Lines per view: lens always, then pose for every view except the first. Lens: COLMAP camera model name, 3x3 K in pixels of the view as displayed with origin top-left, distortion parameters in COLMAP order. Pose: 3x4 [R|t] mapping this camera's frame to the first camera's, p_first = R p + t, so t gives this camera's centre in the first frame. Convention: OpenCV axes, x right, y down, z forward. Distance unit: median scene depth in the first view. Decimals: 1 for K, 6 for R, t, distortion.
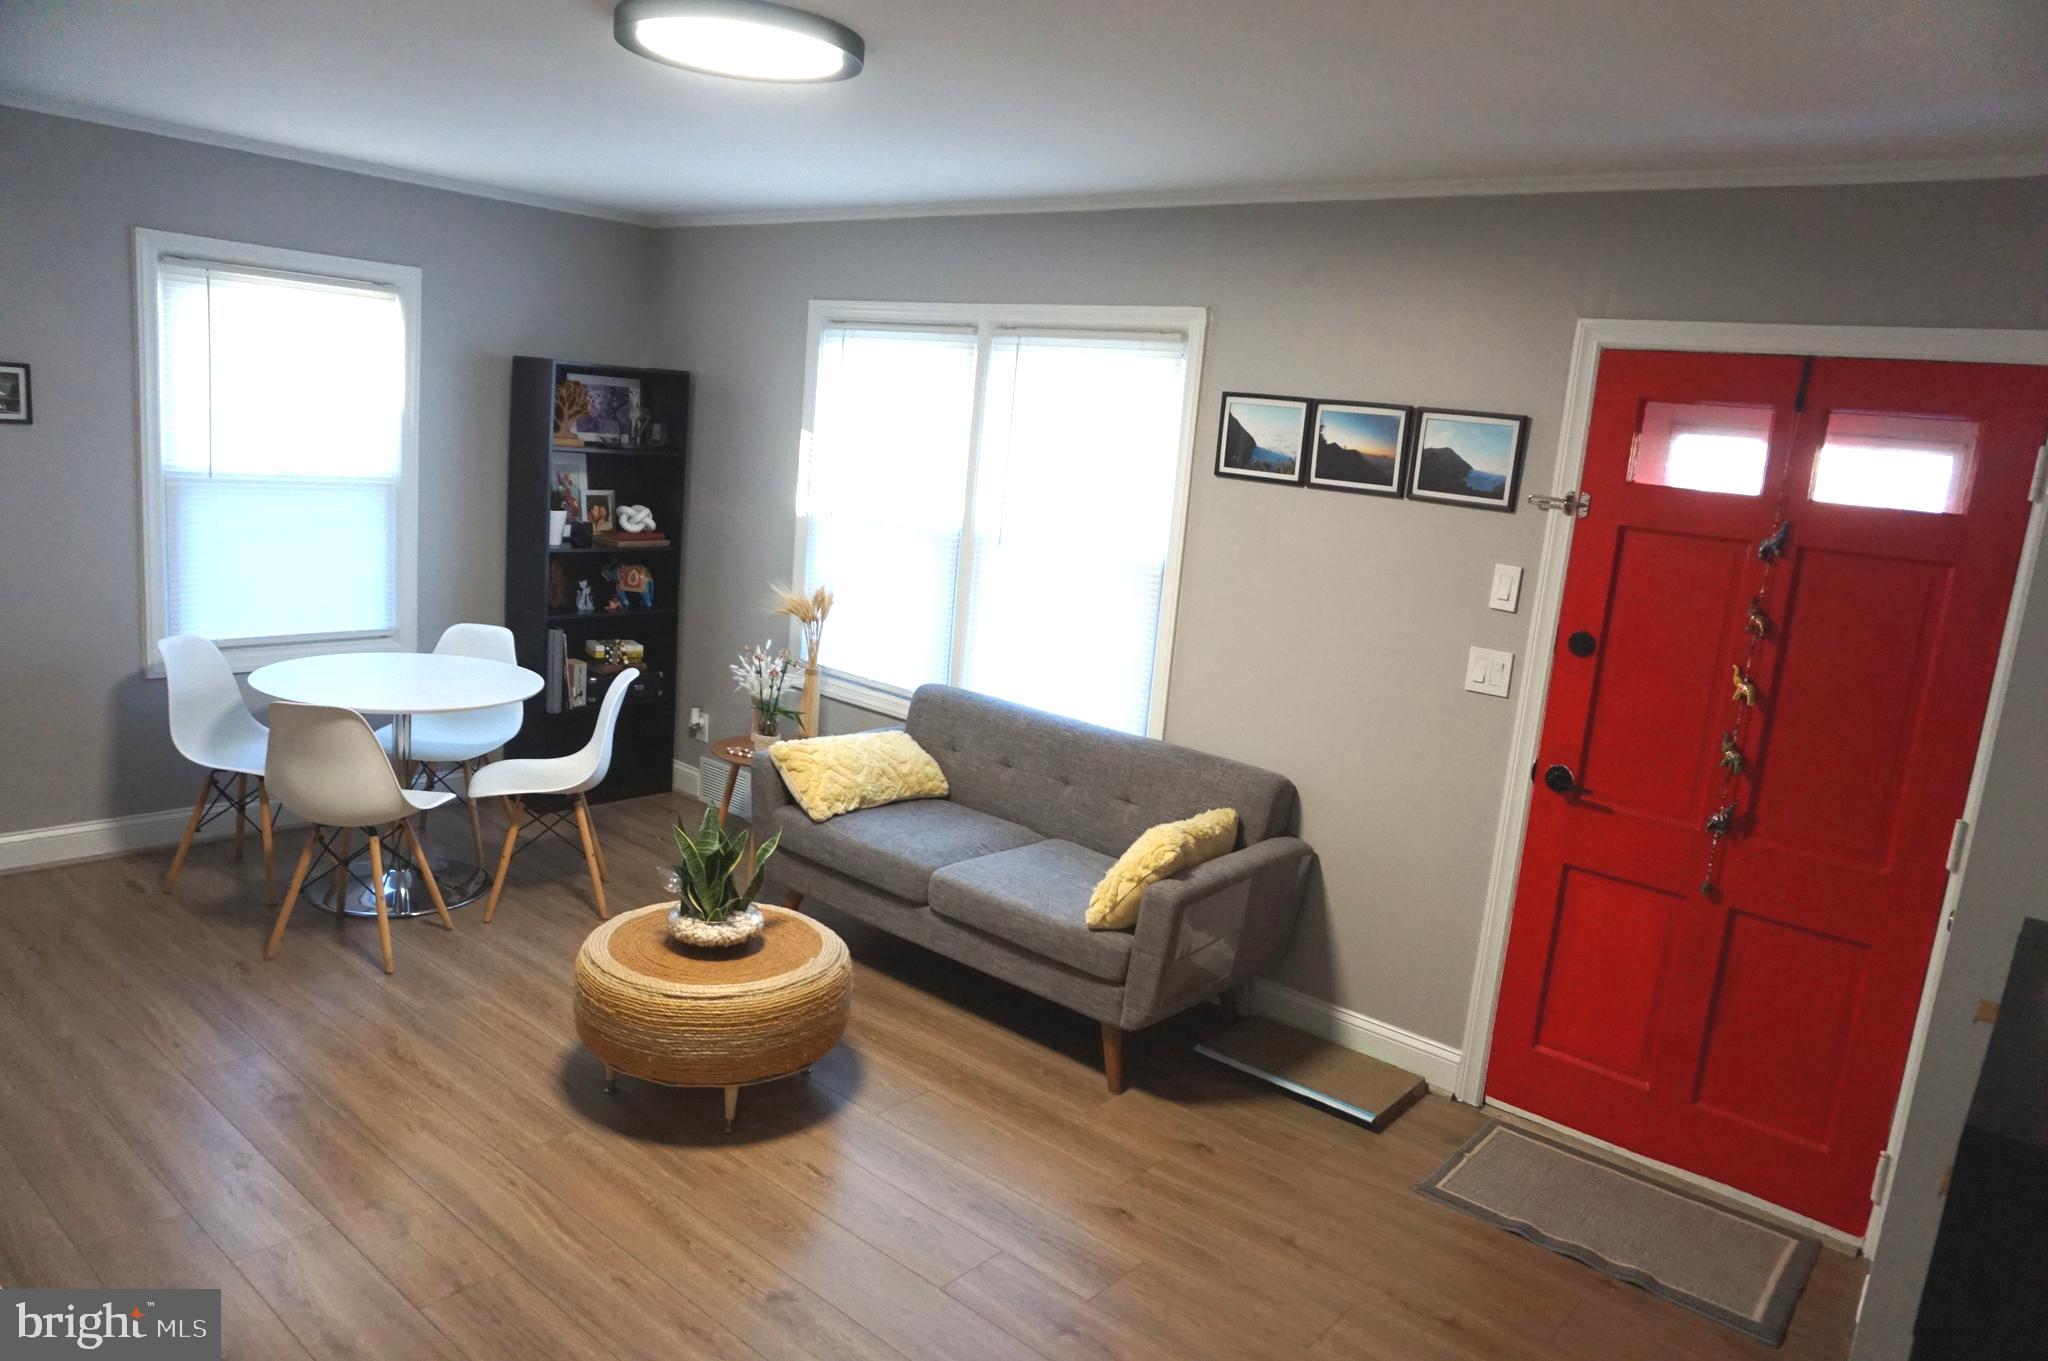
lens RADIAL K [[1365.7, 0, 1032.0], [0, 1365.7, 684.1], [0, 0, 1]] dist [-0.046965, 0.022043]
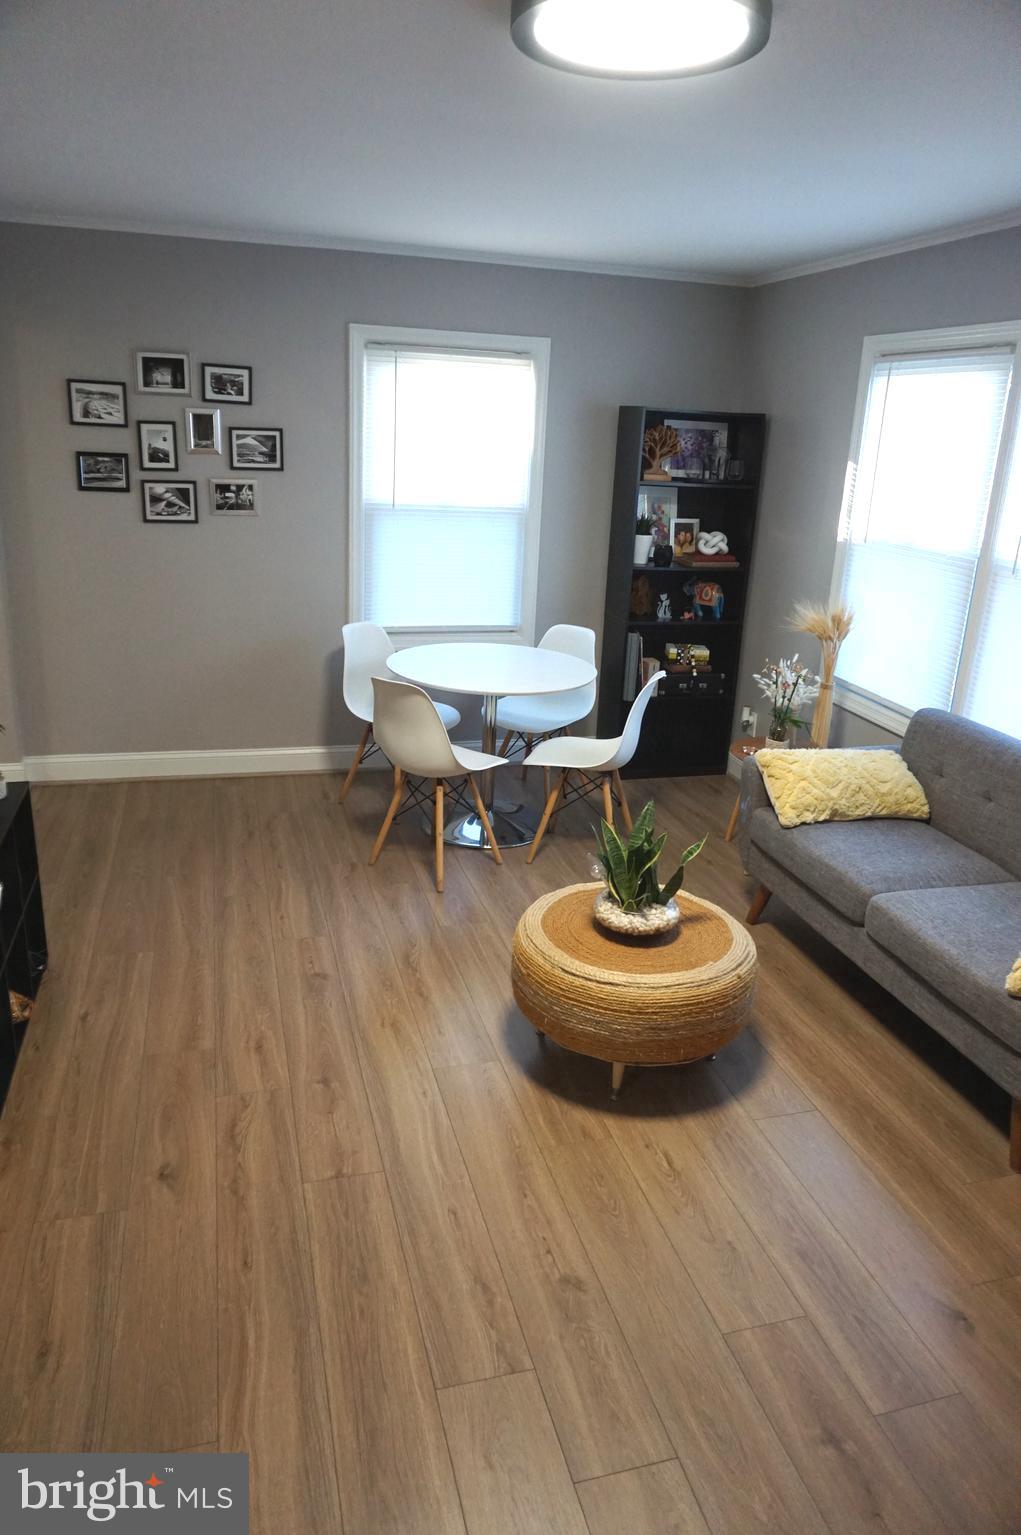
lens RADIAL K [[1023.6, 0, 510.2], [0, 1023.6, 765.0], [0, 0, 1]] dist [-0.046965, 0.022043]
pose [[0.828283, 0.126810, -0.545772, 0.091325], [-0.077786, 0.990645, 0.112126, -0.020180], [0.554885, -0.050418, 0.830398, 0.195330]]
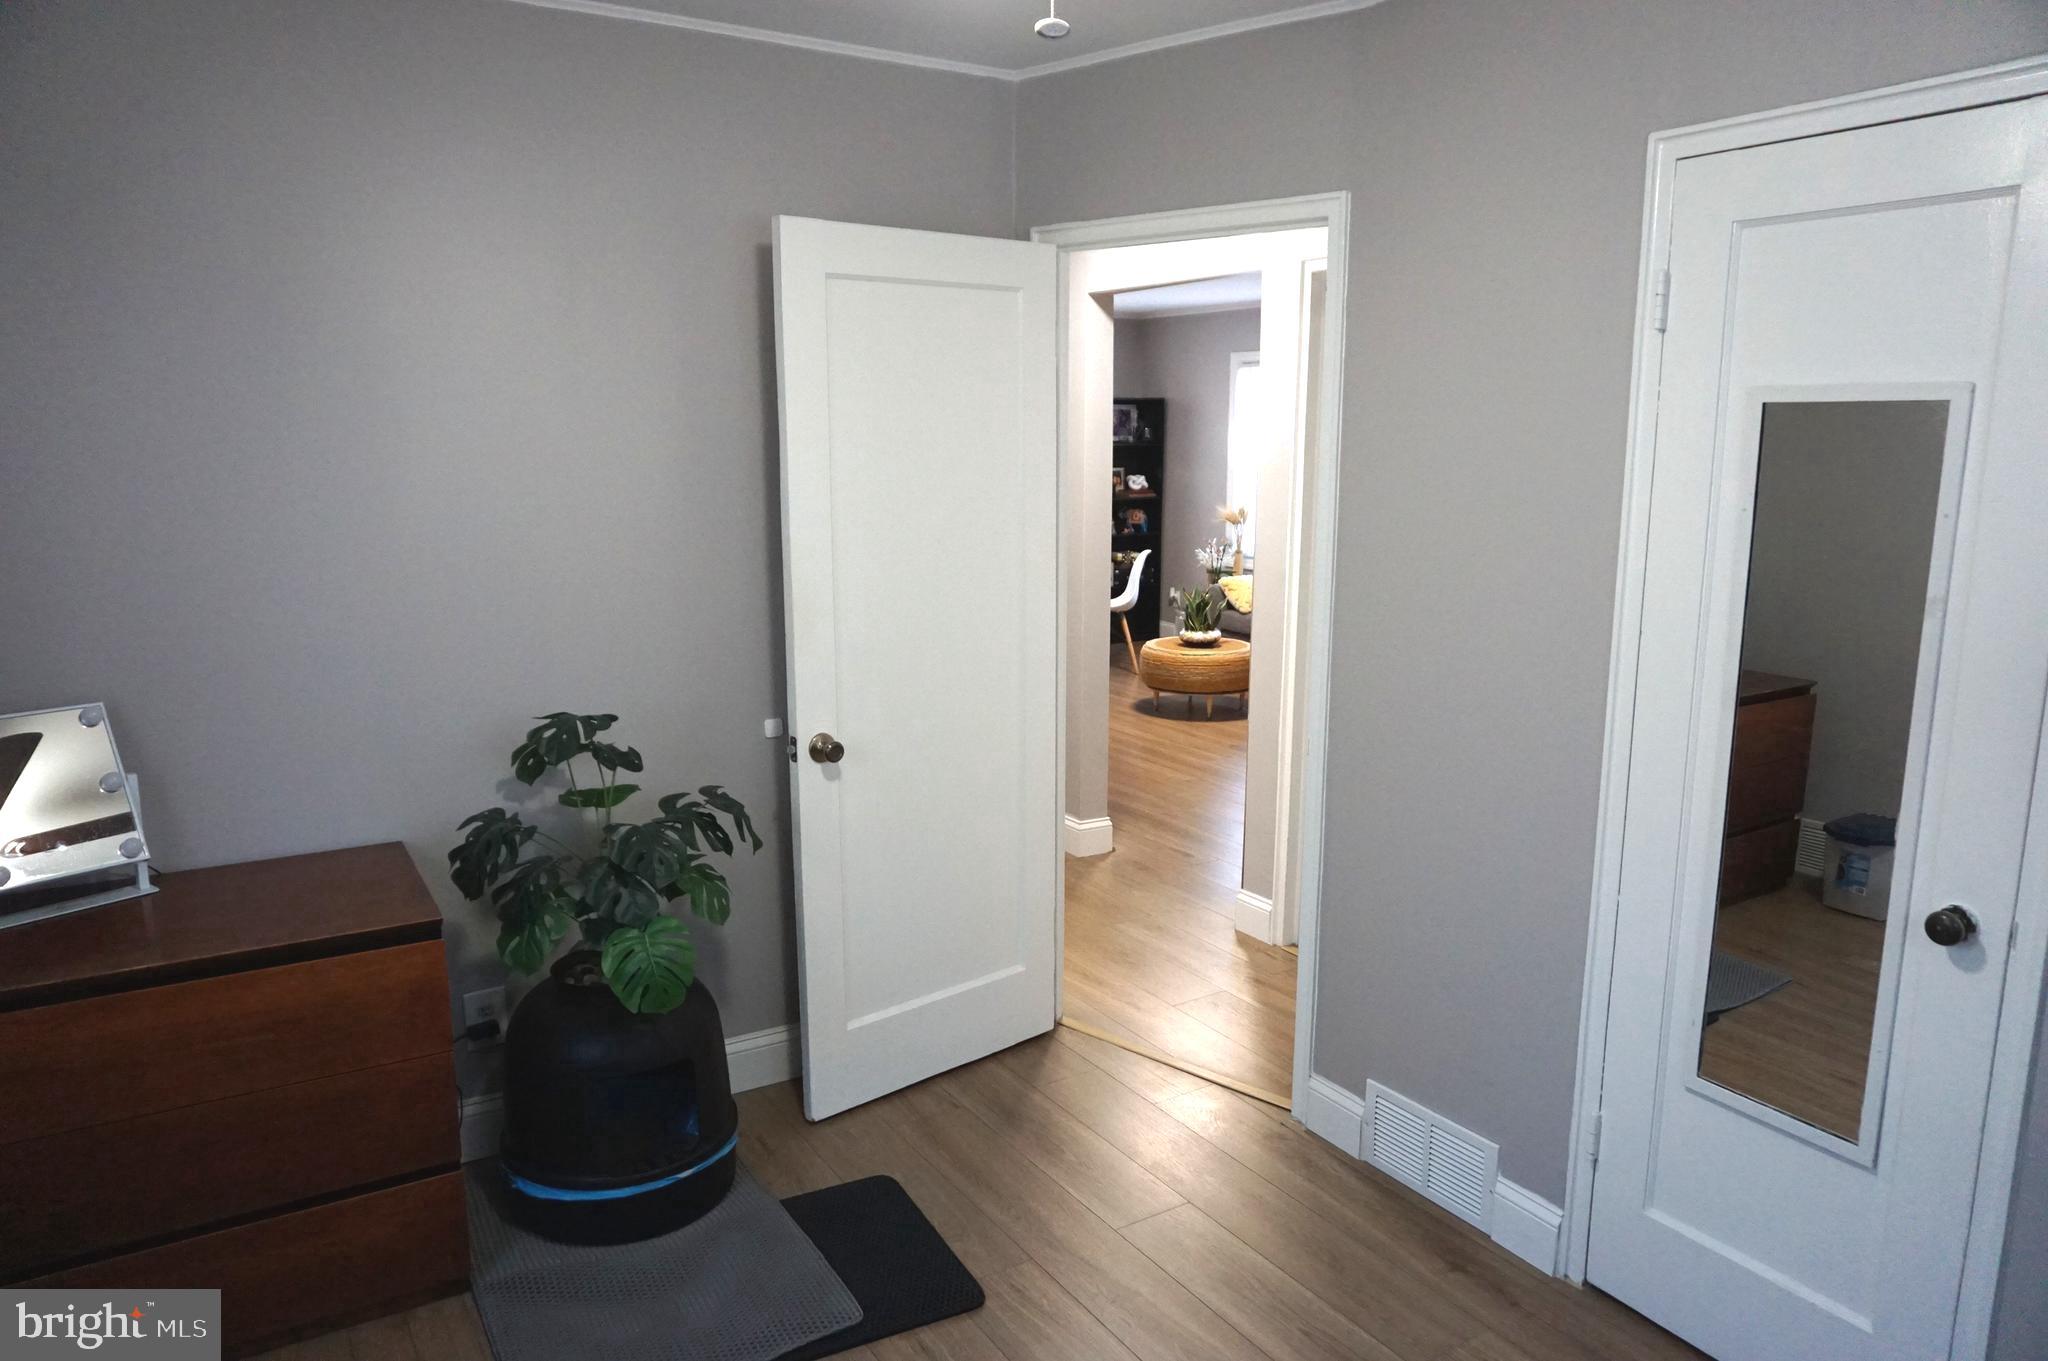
lens RADIAL K [[1365.7, 0, 1028.0], [0, 1365.7, 684.6], [0, 0, 1]] dist [-0.046965, 0.022043]
pose [[0.952077, -0.027983, -0.304575, 0.140417], [0.023792, 0.999564, -0.017464, 0.217971], [0.304931, 0.009380, 0.952328, -0.948492]]
